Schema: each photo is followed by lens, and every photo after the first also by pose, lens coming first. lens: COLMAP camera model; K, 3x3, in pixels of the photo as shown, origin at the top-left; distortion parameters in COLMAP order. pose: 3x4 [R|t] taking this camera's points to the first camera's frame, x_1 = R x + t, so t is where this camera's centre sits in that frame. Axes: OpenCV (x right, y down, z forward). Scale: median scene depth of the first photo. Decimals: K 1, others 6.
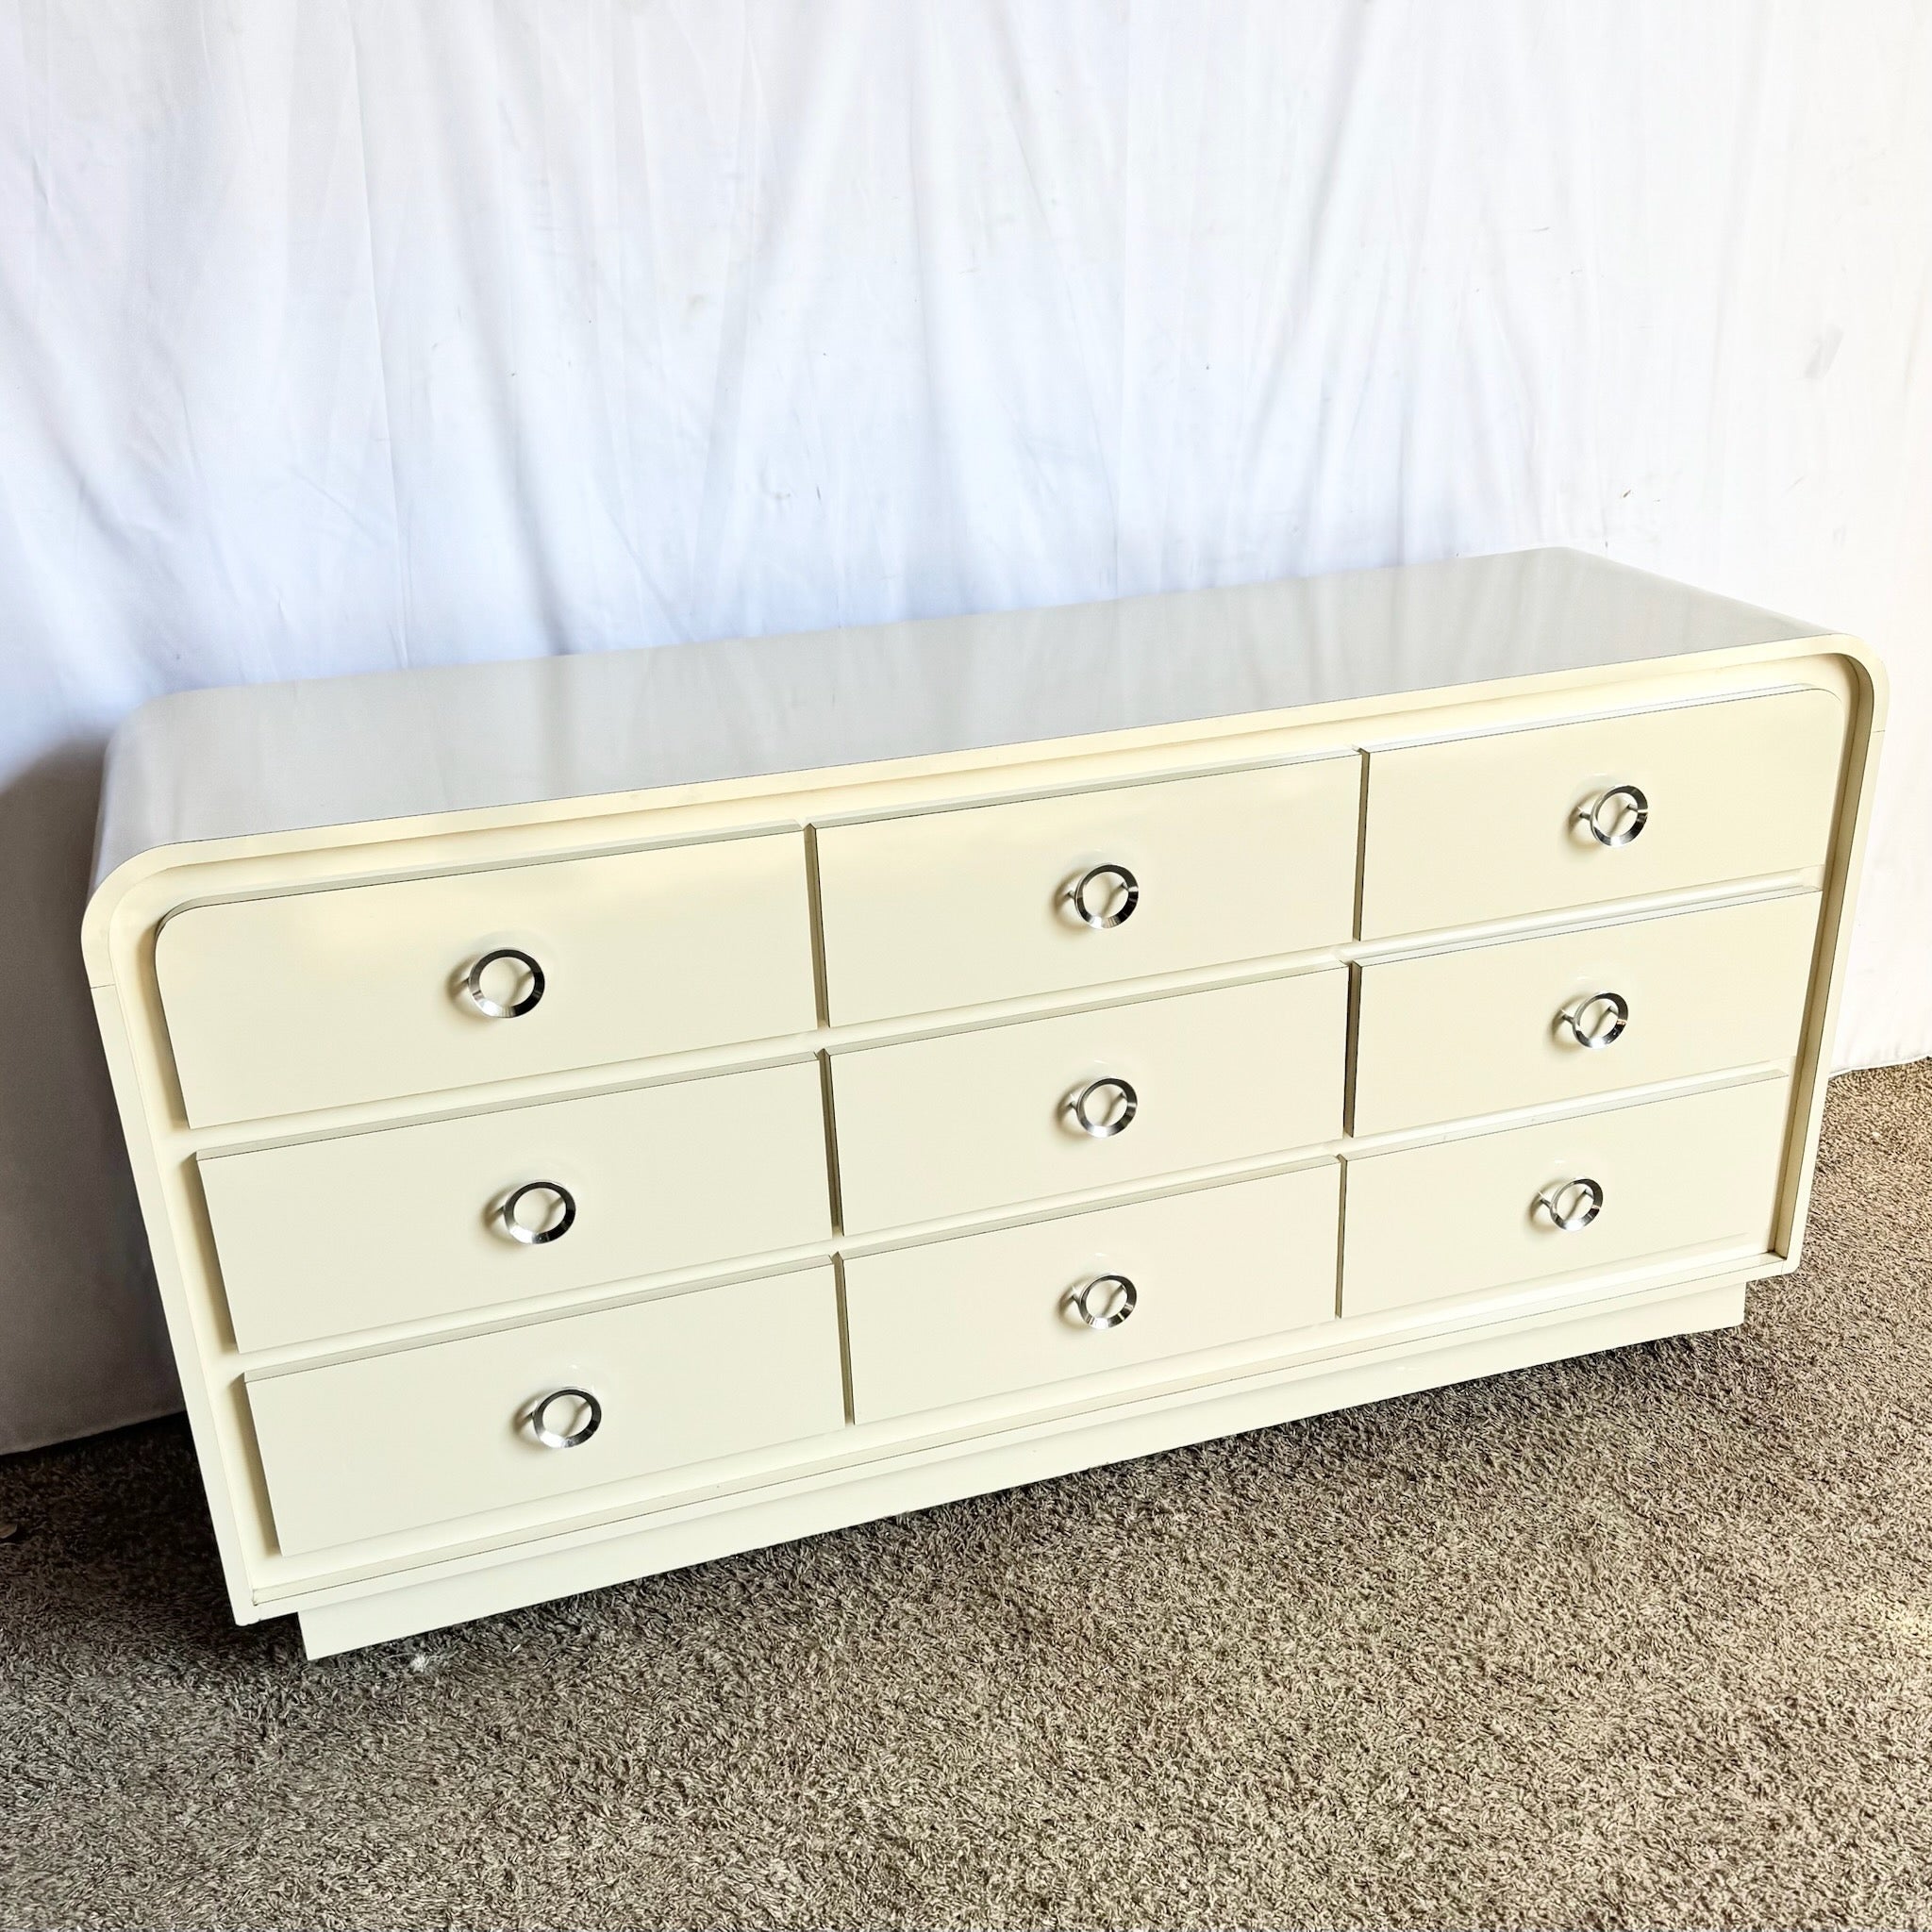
lens RADIAL K [[2014.1, 0, 997.2], [0, 2014.1, 973.8], [0, 0, 1]] dist [0.150542, -0.254596]
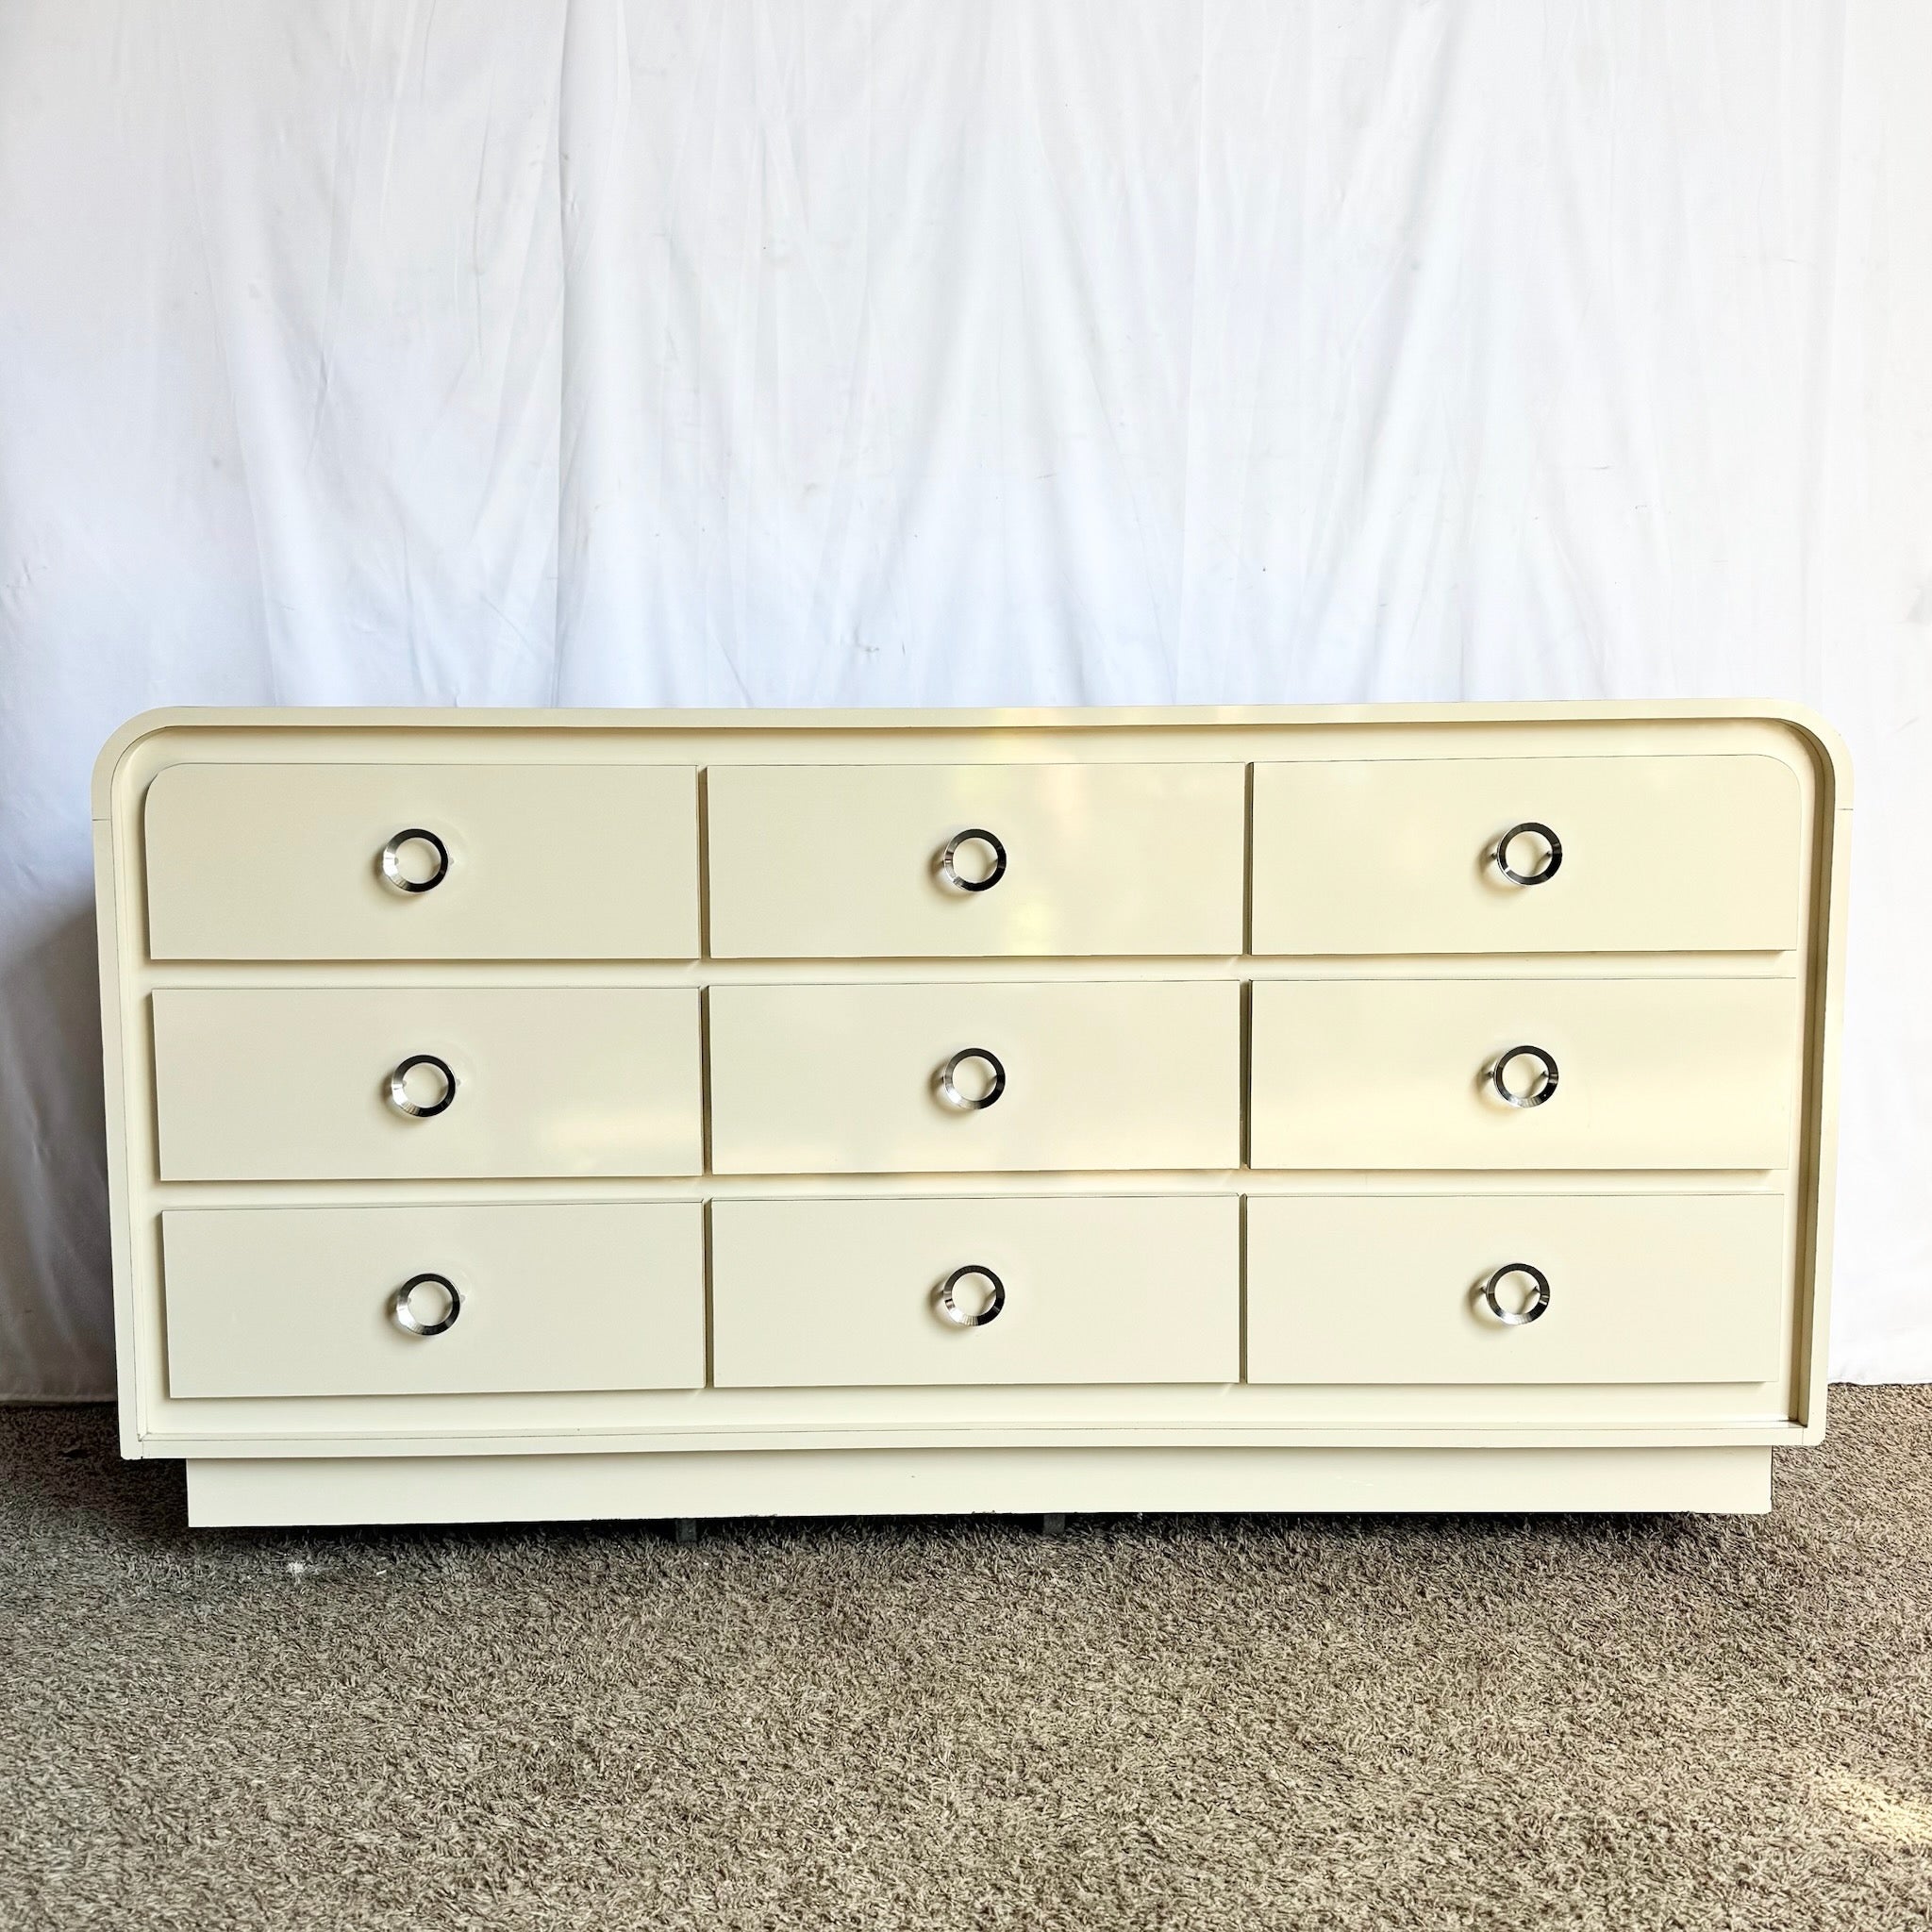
lens RADIAL K [[1787.8, 0, 1000.9], [0, 1787.8, 965.3], [0, 0, 1]] dist [0.127642, -0.238005]
pose [[0.951990, 0.044474, -0.302882, 0.296049], [-0.138589, 0.944808, -0.296869, 0.242474], [0.272962, 0.324592, 0.905611, 0.139407]]
